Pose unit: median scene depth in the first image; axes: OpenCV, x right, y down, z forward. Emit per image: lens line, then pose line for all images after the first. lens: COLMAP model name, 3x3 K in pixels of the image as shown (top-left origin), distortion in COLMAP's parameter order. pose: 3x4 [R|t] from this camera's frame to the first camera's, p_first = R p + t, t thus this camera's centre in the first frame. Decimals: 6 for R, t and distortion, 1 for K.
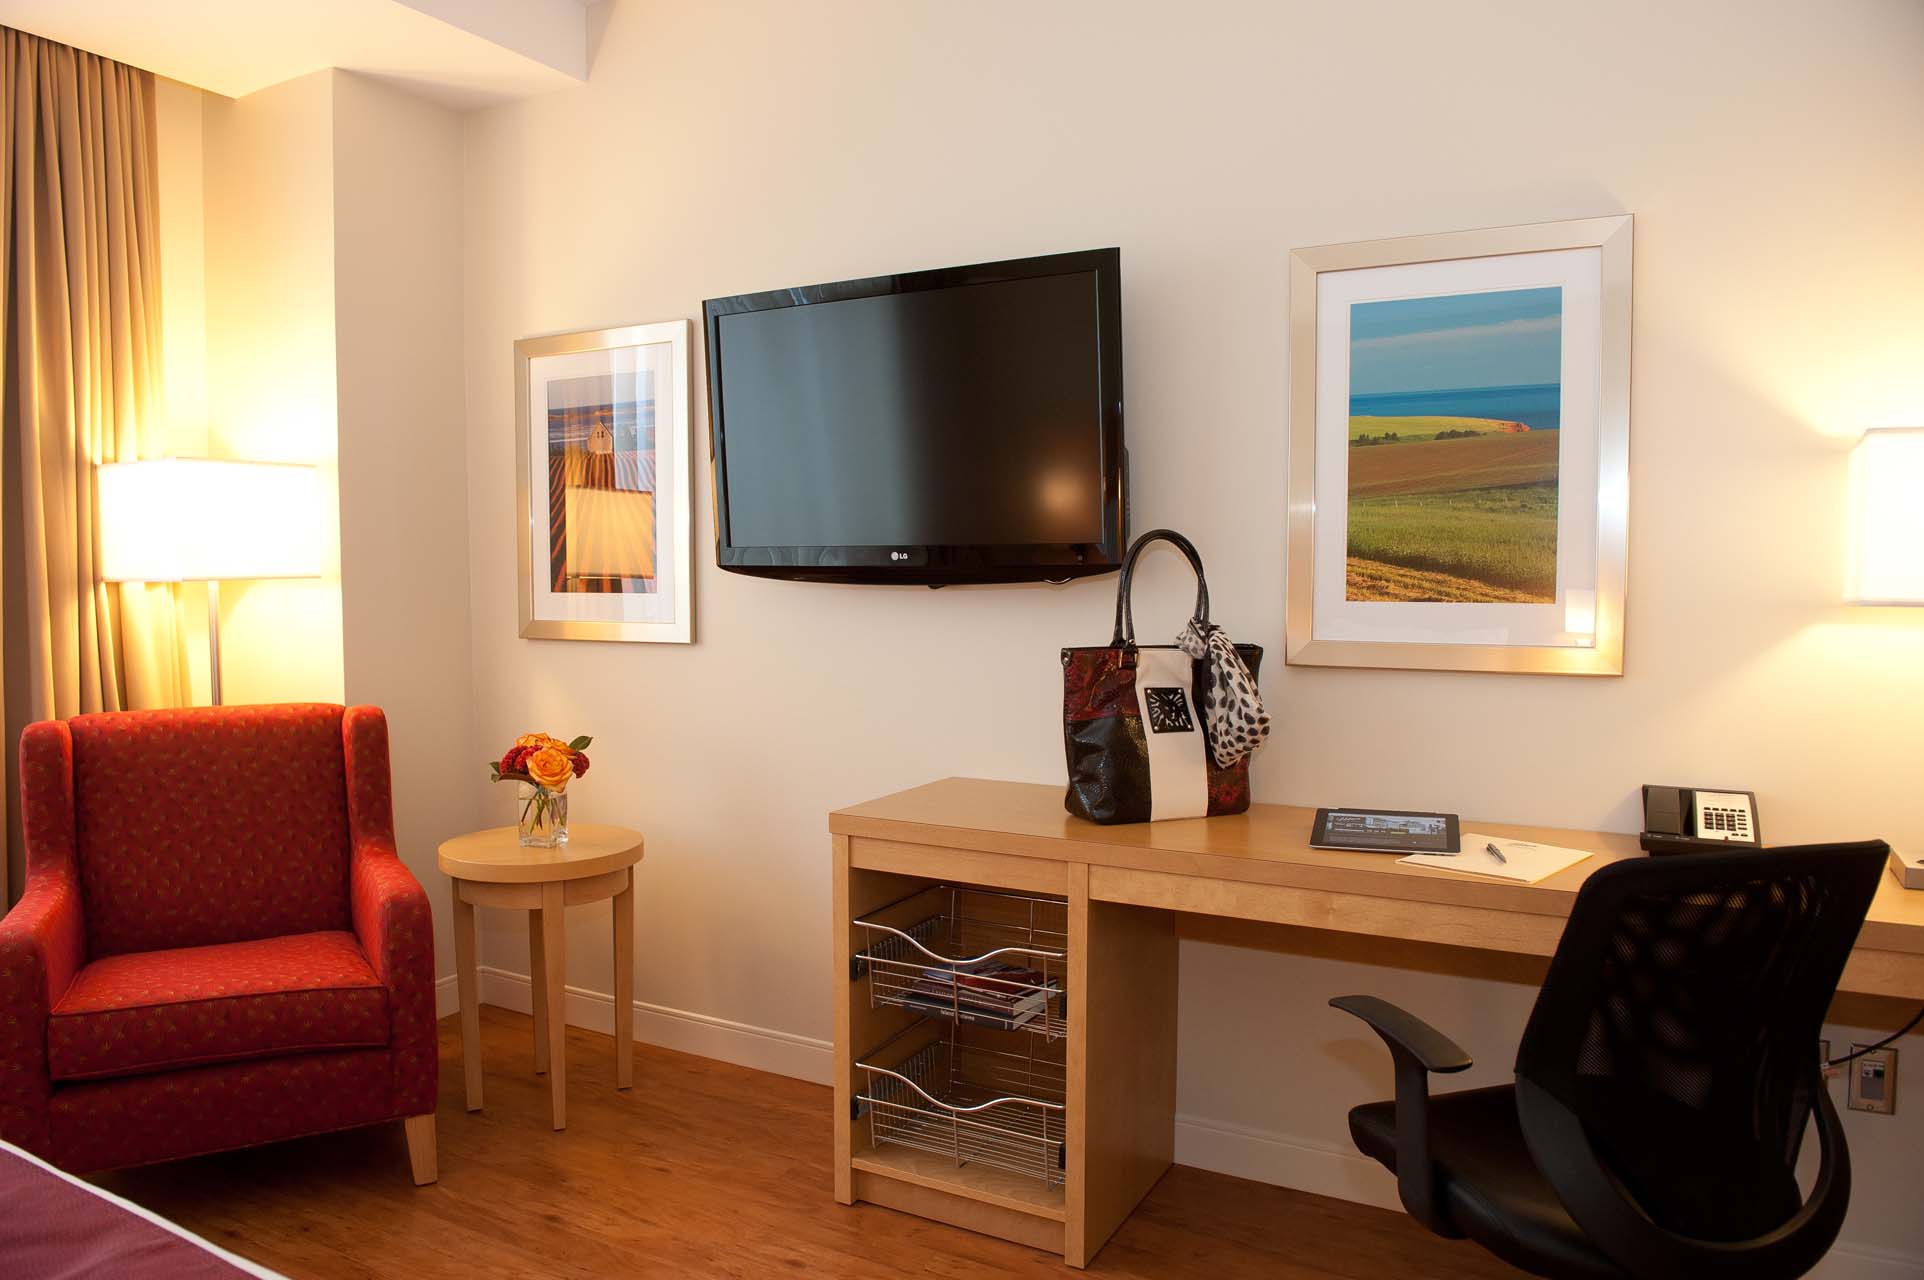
lens RADIAL K [[1302.1, 0, 962.0], [0, 1302.1, 640.0], [0, 0, 1]] dist [-0.051994, -0.002093]
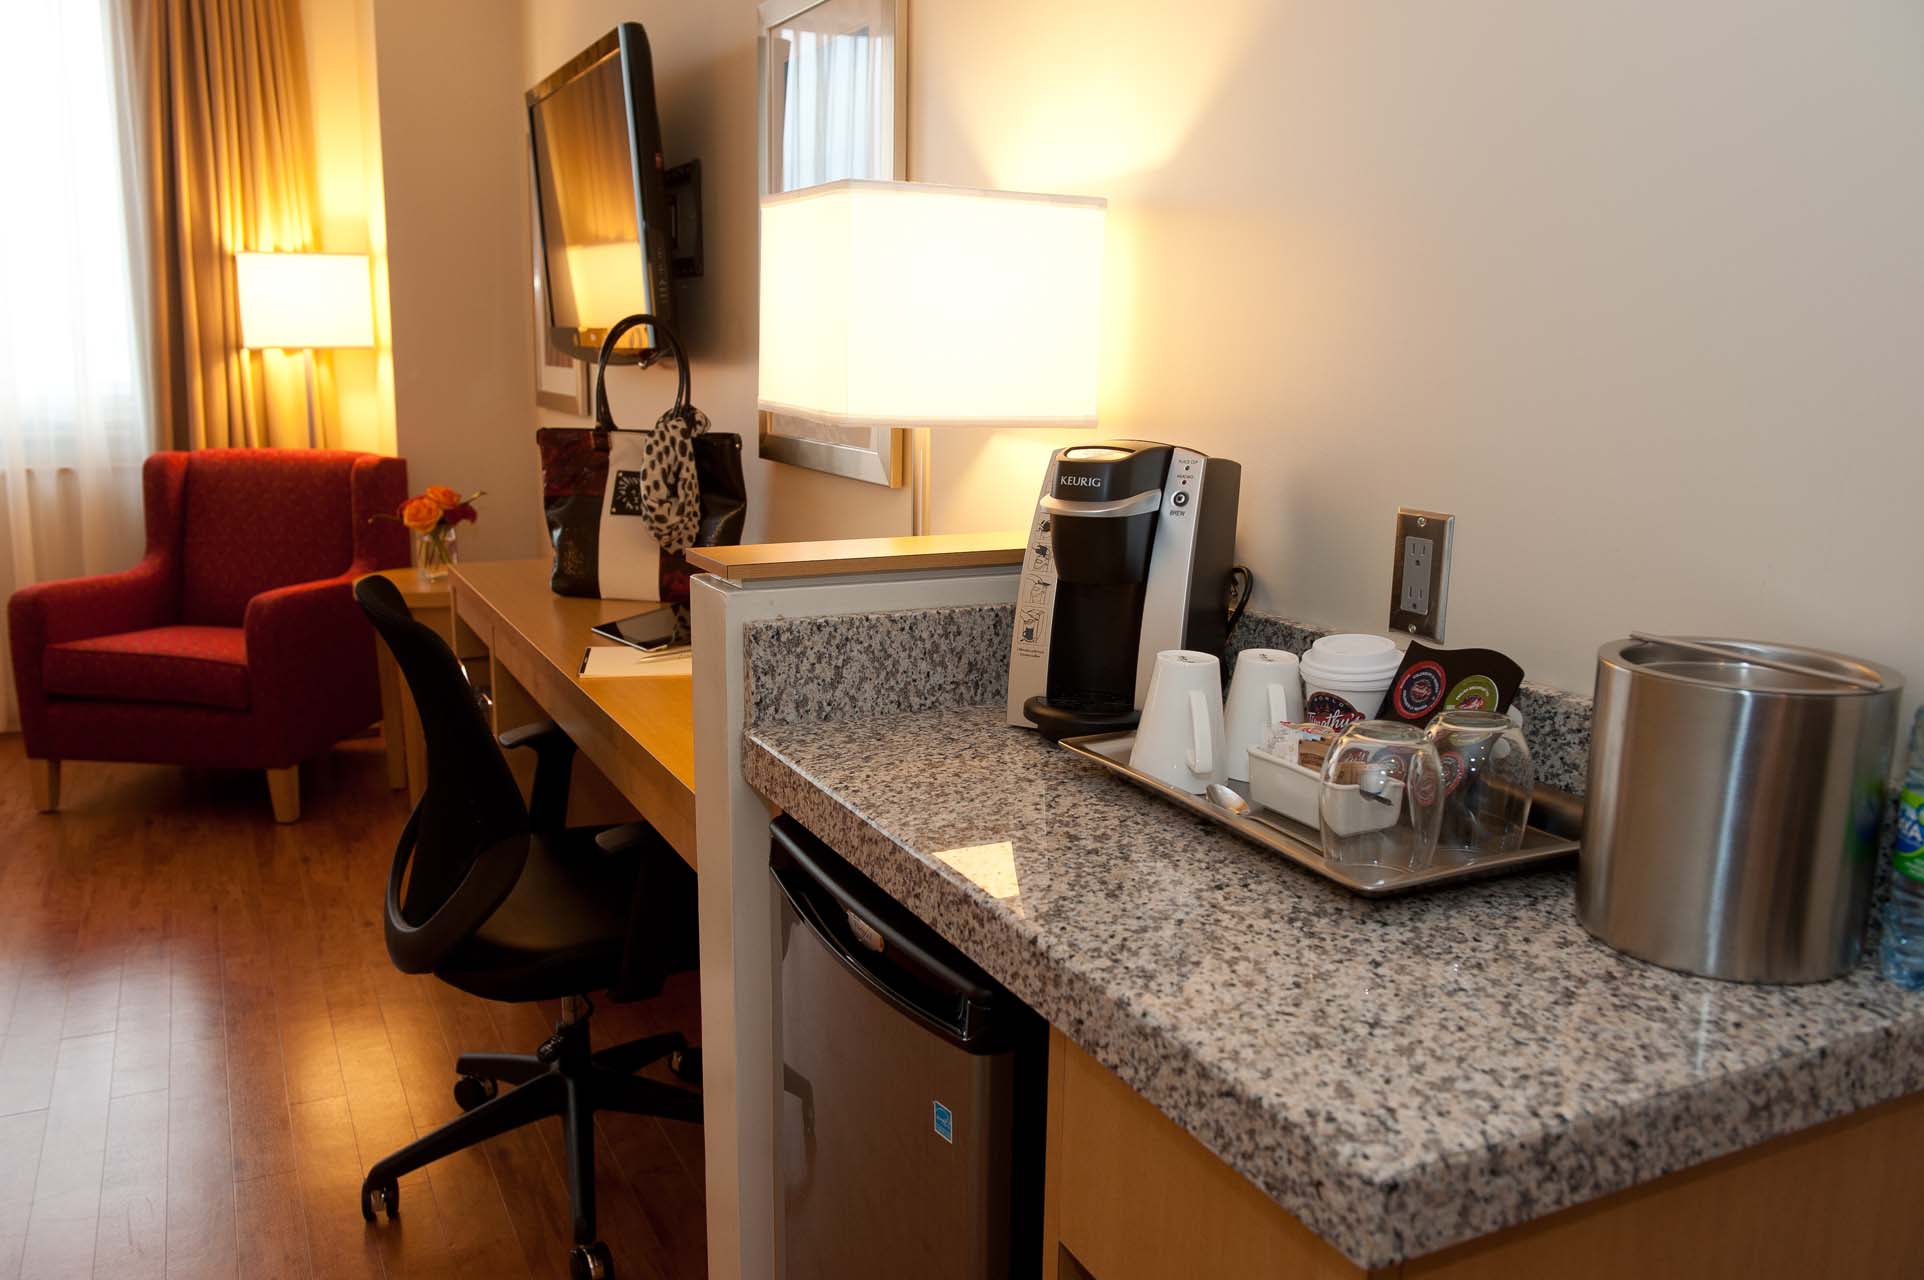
lens RADIAL K [[1522.8, 0, 962.0], [0, 1522.8, 640.0], [0, 0, 1]] dist [-0.035908, -0.001146]
pose [[0.826842, 0.126215, -0.548089, 0.947392], [-0.051680, 0.987422, 0.149423, -0.022909], [0.560054, -0.095224, 0.822965, 0.135255]]
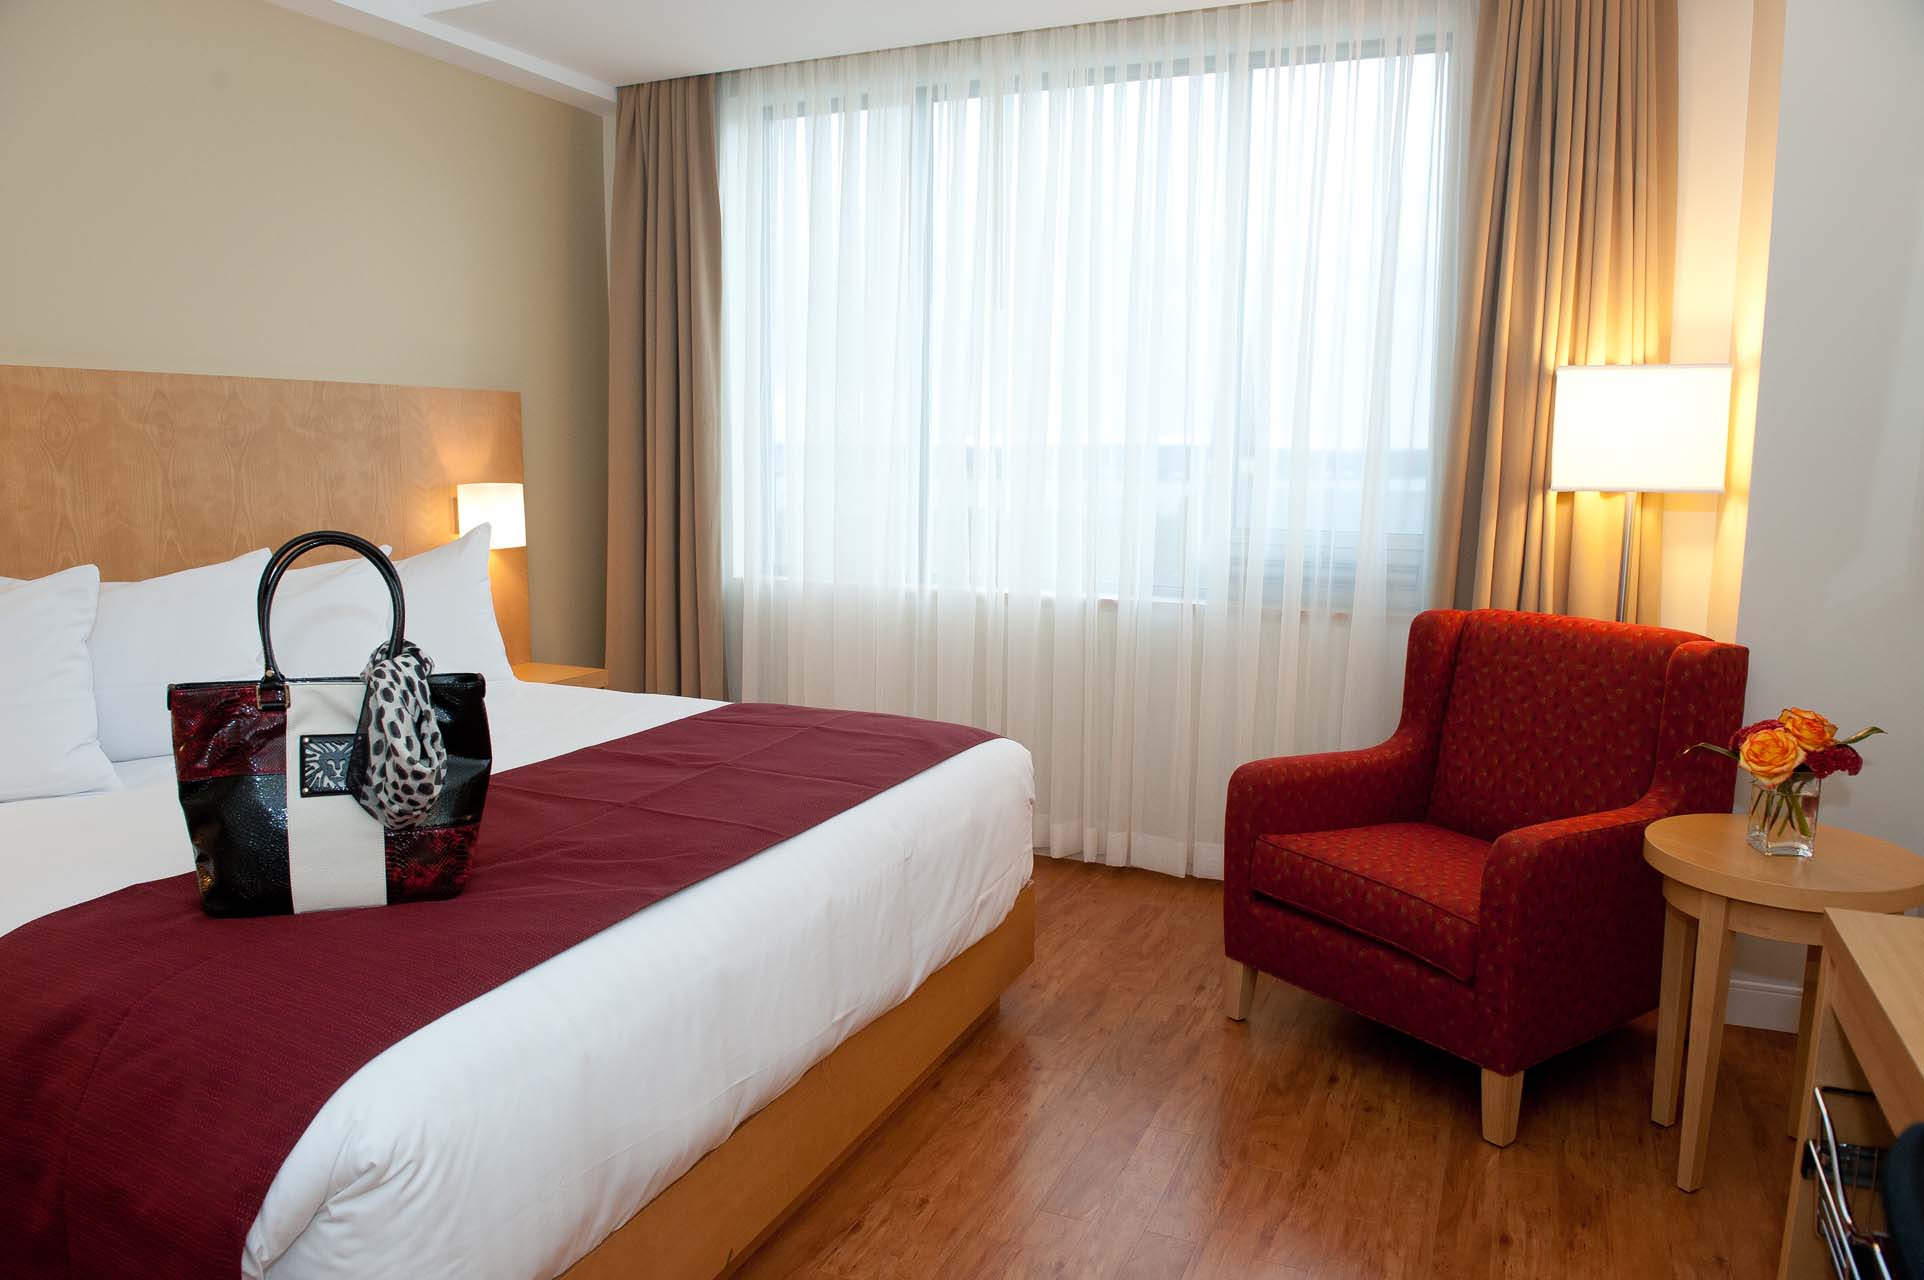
lens RADIAL K [[1269.5, 0, 960.9], [0, 1269.5, 669.2], [0, 0, 1]] dist [-0.046179, -0.002356]
pose [[0.079484, 0.178996, -0.980634, 0.393340], [-0.054152, 0.983069, 0.175052, -0.062081], [0.995364, 0.039189, 0.087831, 0.496026]]
